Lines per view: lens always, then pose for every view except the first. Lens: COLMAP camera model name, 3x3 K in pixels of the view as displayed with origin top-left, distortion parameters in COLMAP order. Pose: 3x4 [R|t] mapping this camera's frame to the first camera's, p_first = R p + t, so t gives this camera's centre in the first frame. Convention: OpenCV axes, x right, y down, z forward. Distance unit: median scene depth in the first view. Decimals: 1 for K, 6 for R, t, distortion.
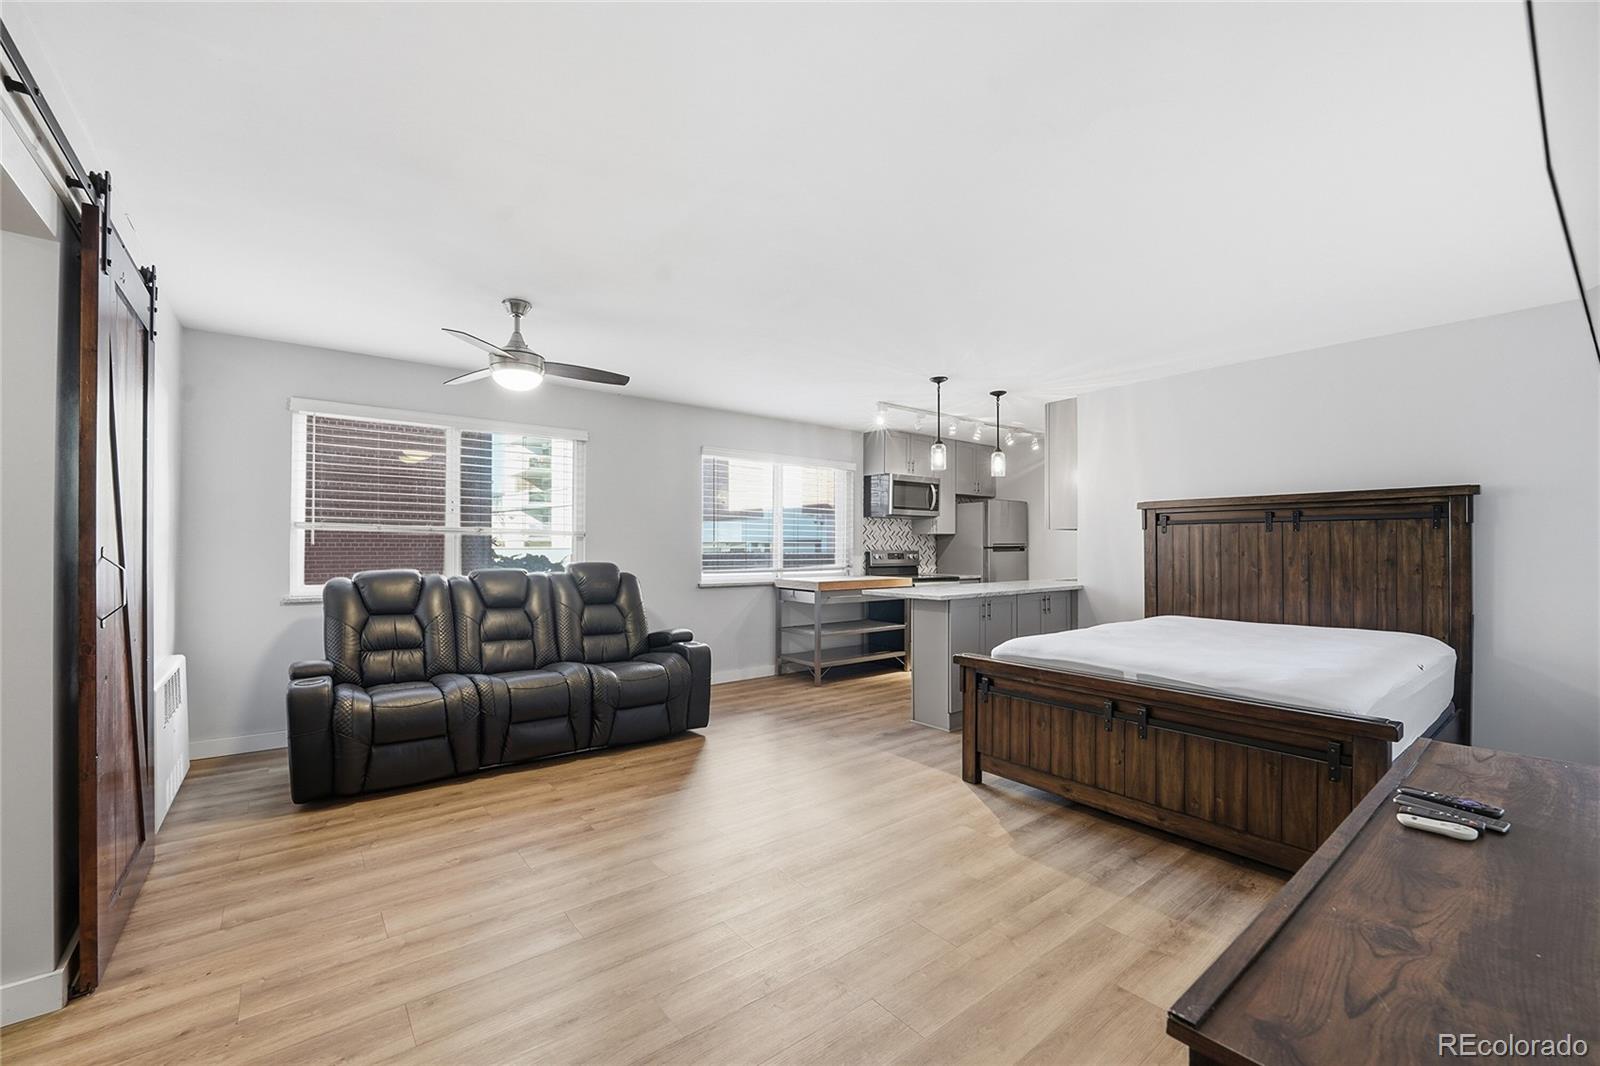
lens RADIAL K [[643.5, 0, 788.4], [0, 643.5, 548.1], [0, 0, 1]] dist [-0.001597, -0.000242]
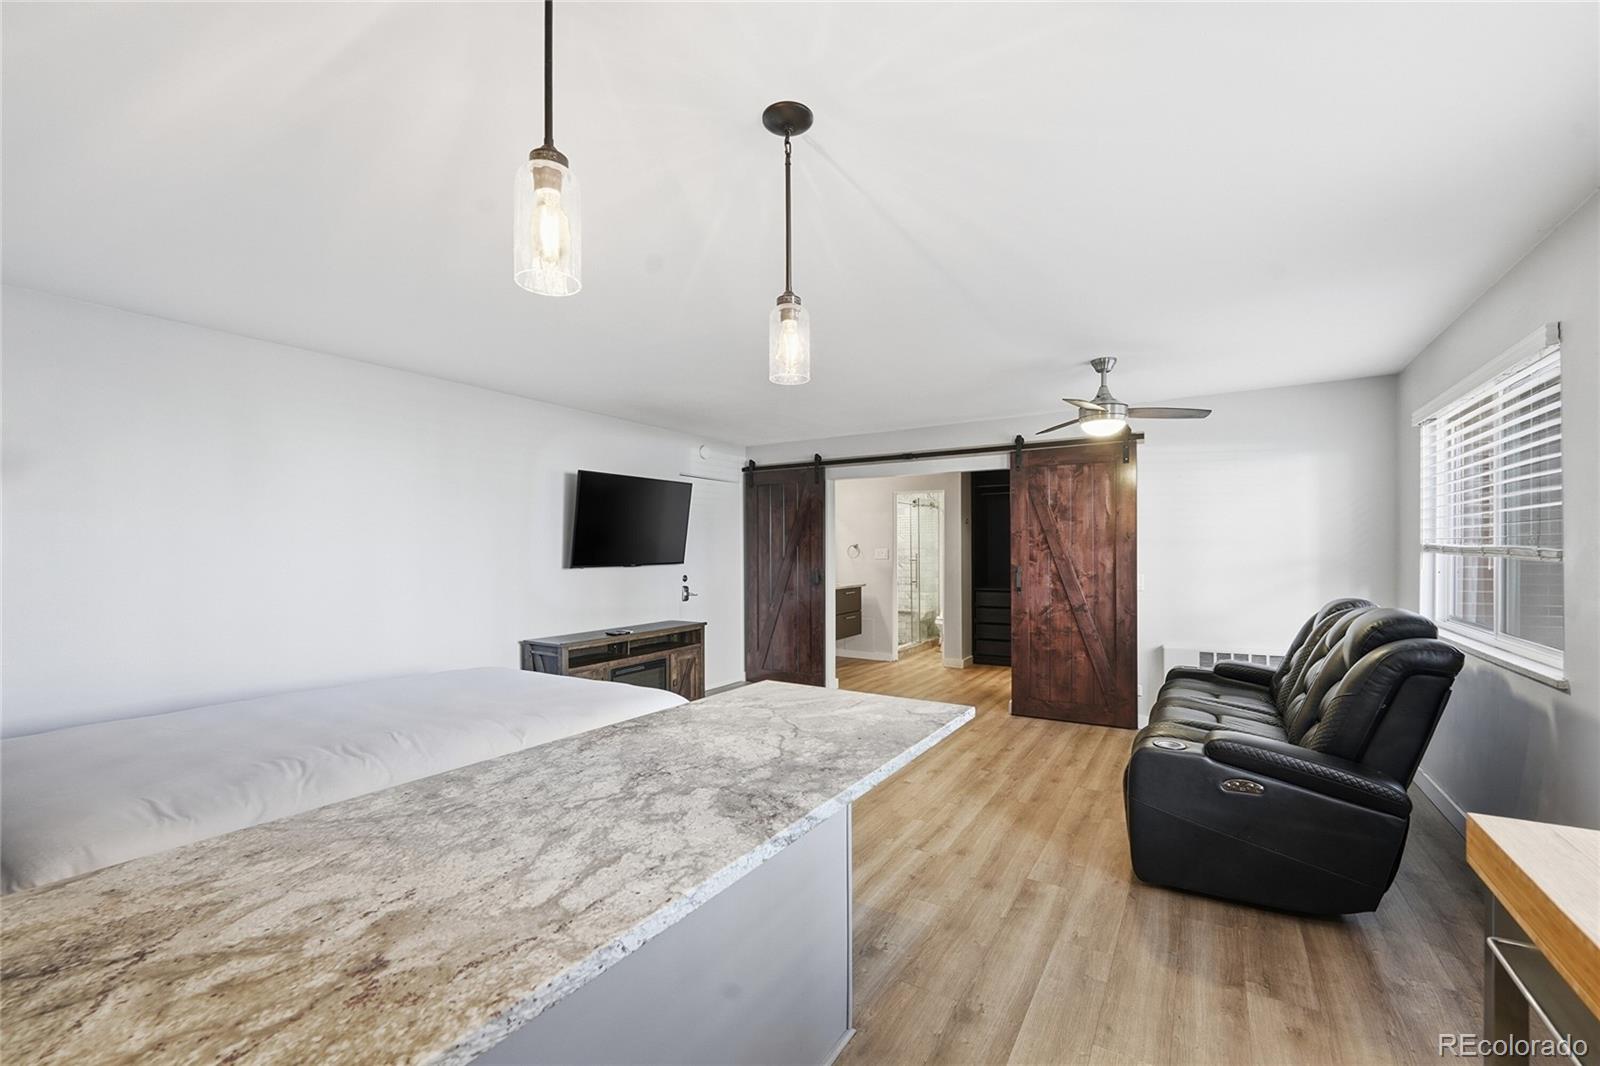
lens RADIAL K [[668.6, 0, 792.5], [0, 668.6, 556.2], [0, 0, 1]] dist [-0.000275, -0.010087]
pose [[-0.939158, 0.005750, -0.343438, 0.294939], [0.003496, 0.999968, 0.007182, -0.023619], [0.343469, 0.005544, -0.939148, 1.109083]]
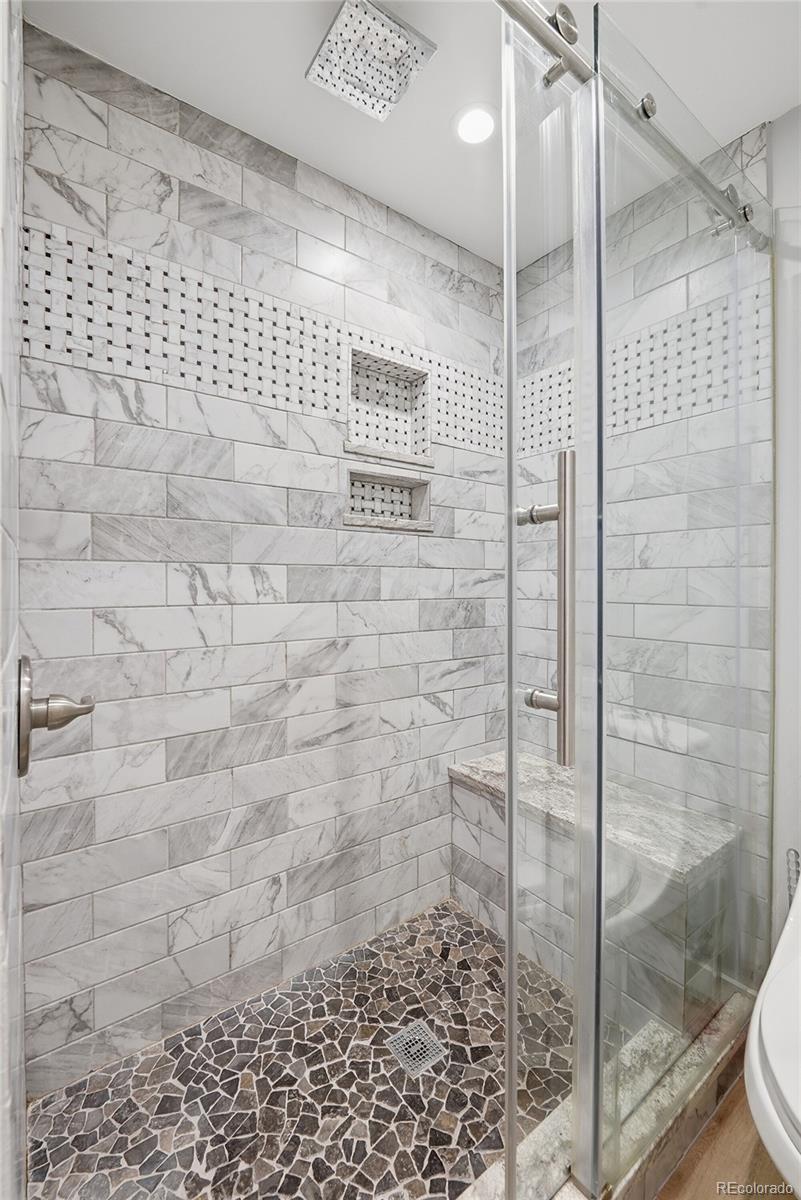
lens RADIAL K [[501.4, 0, 395.8], [0, 501.4, 585.2], [0, 0, 1]] dist [-0.000275, -0.010087]
pose [[-0.999459, -0.004093, 0.032622, -0.479558], [-0.003881, 0.999971, 0.006563, 0.015981], [-0.032648, 0.006433, -0.999446, -0.134738]]
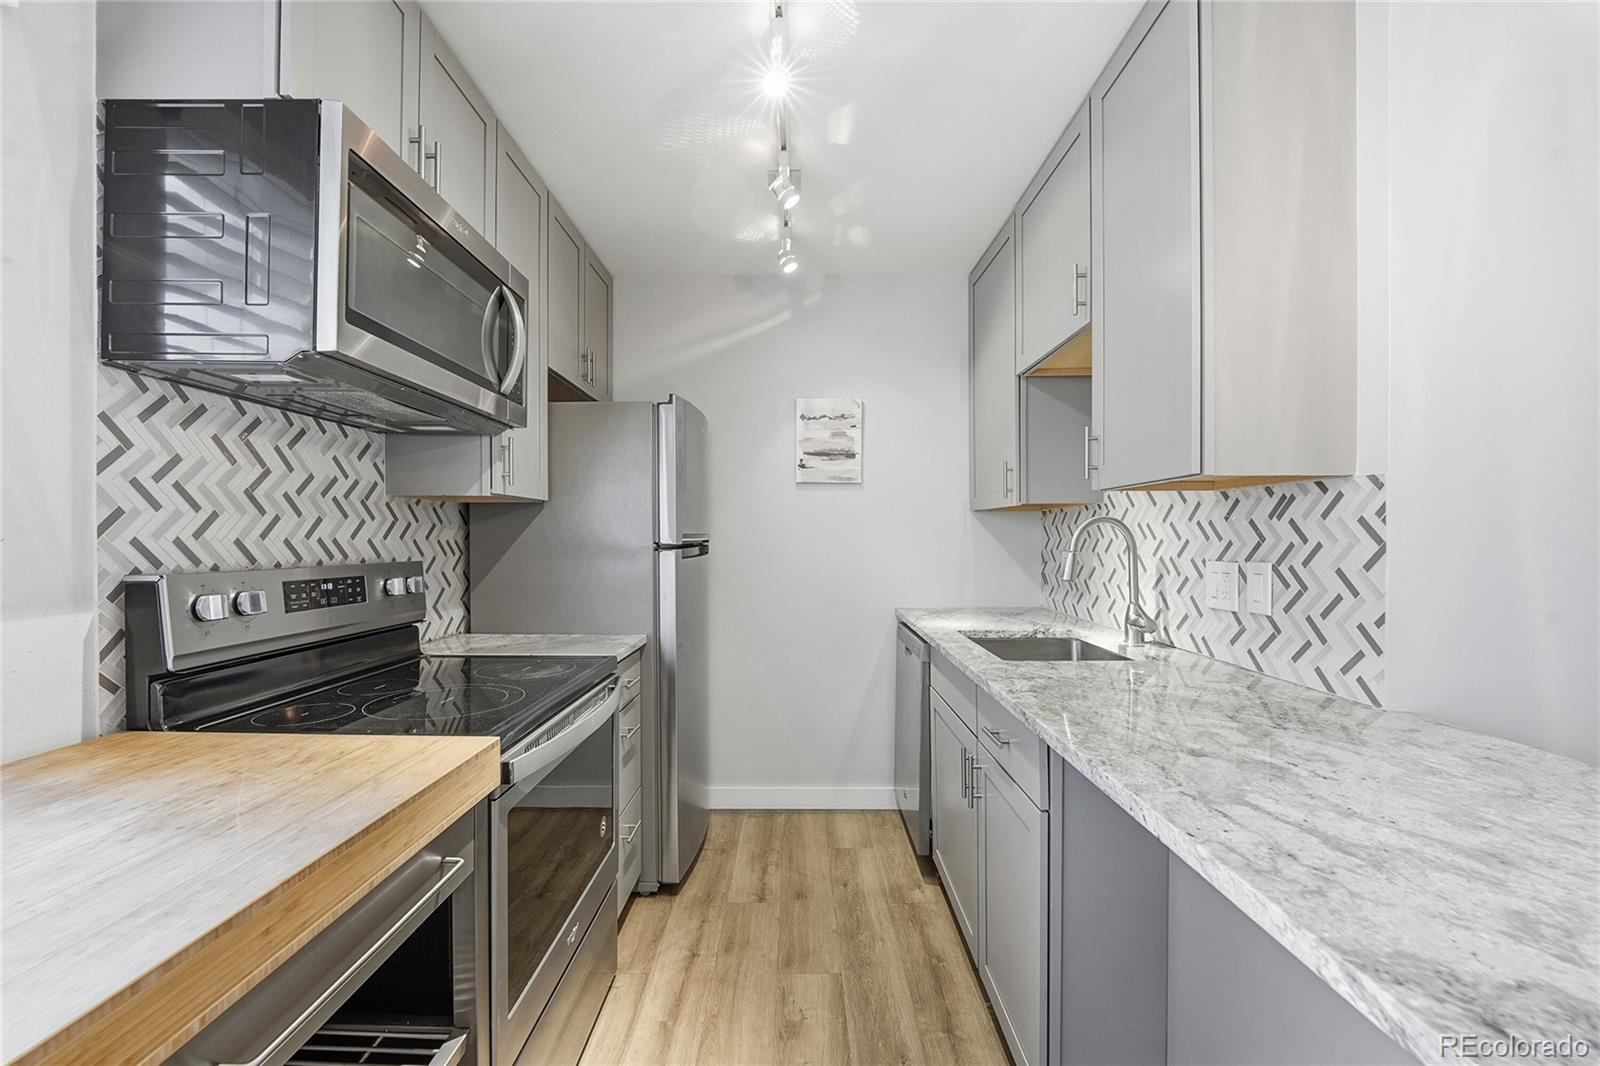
lens RADIAL K [[653.5, 0, 791.9], [0, 653.5, 540.5], [0, 0, 1]] dist [-0.005518, -0.000760]
pose [[0.623826, -0.004815, 0.781548, 0.120488], [0.002544, 0.999988, 0.004131, -0.005925], [-0.781559, -0.000589, 0.623831, 0.942951]]
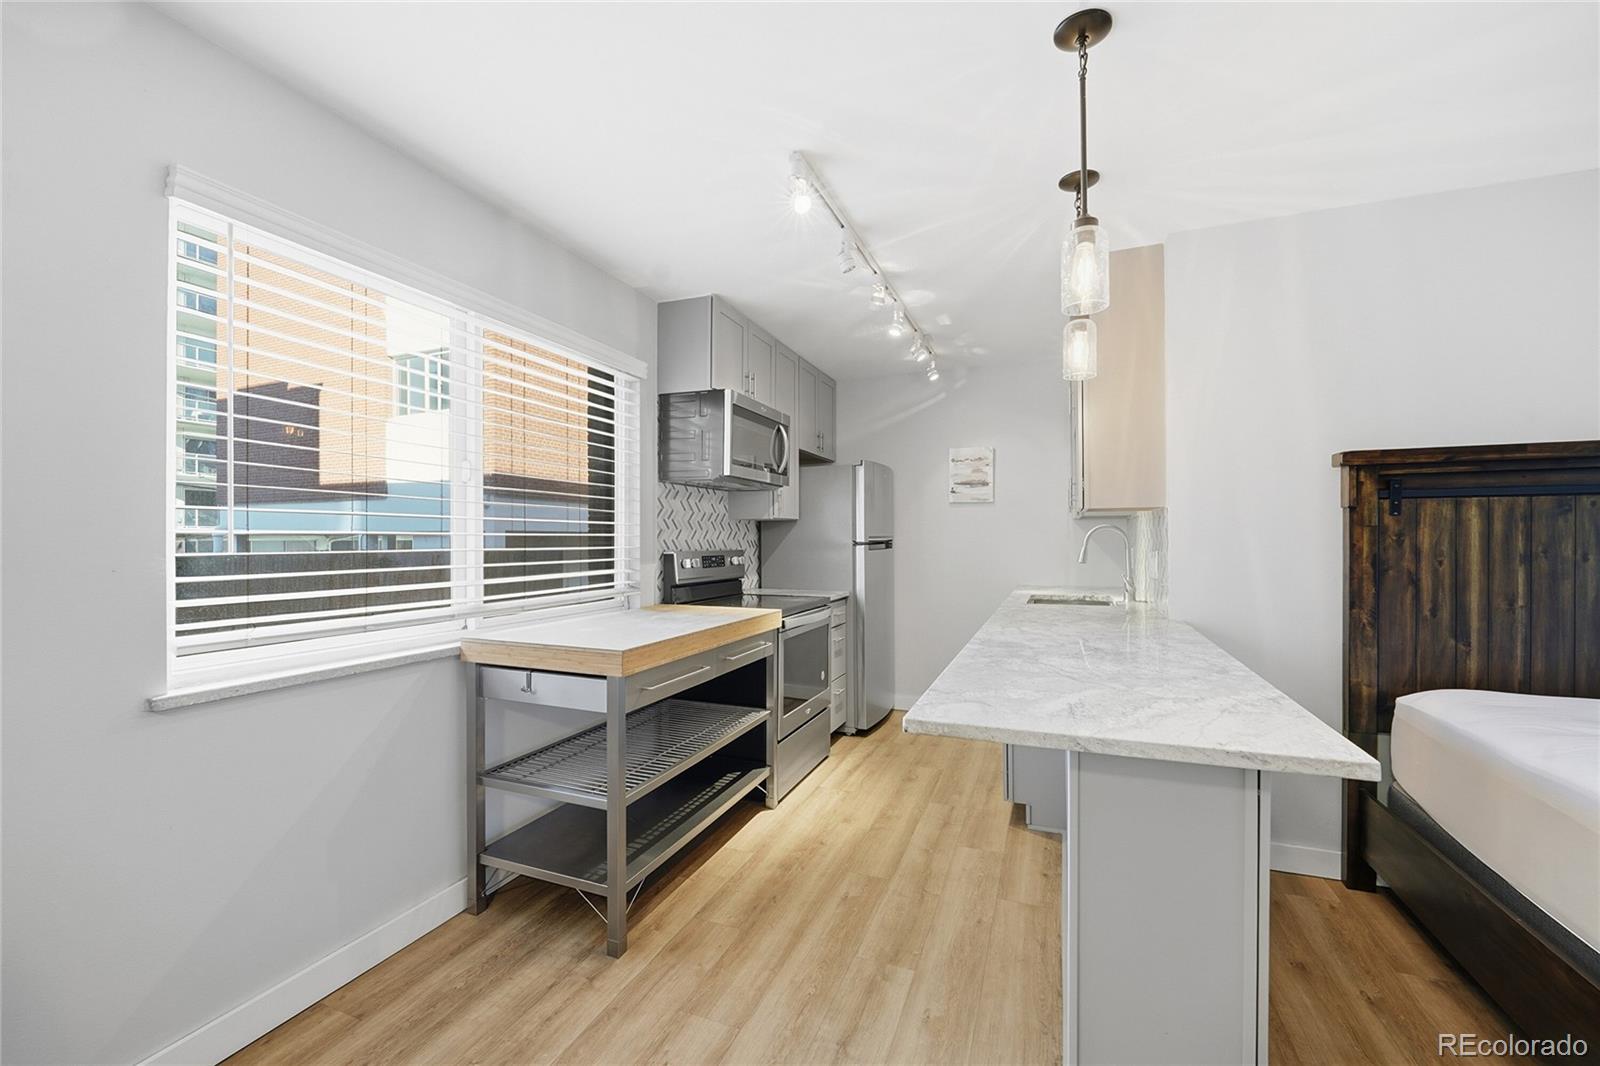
lens RADIAL K [[653.5, 0, 791.9], [0, 653.5, 540.5], [0, 0, 1]] dist [-0.005518, -0.000760]
pose [[0.866496, -0.005596, 0.499153, -0.047109], [0.004761, 0.999984, 0.002946, -0.006553], [-0.499161, -0.000176, 0.866509, 0.654147]]
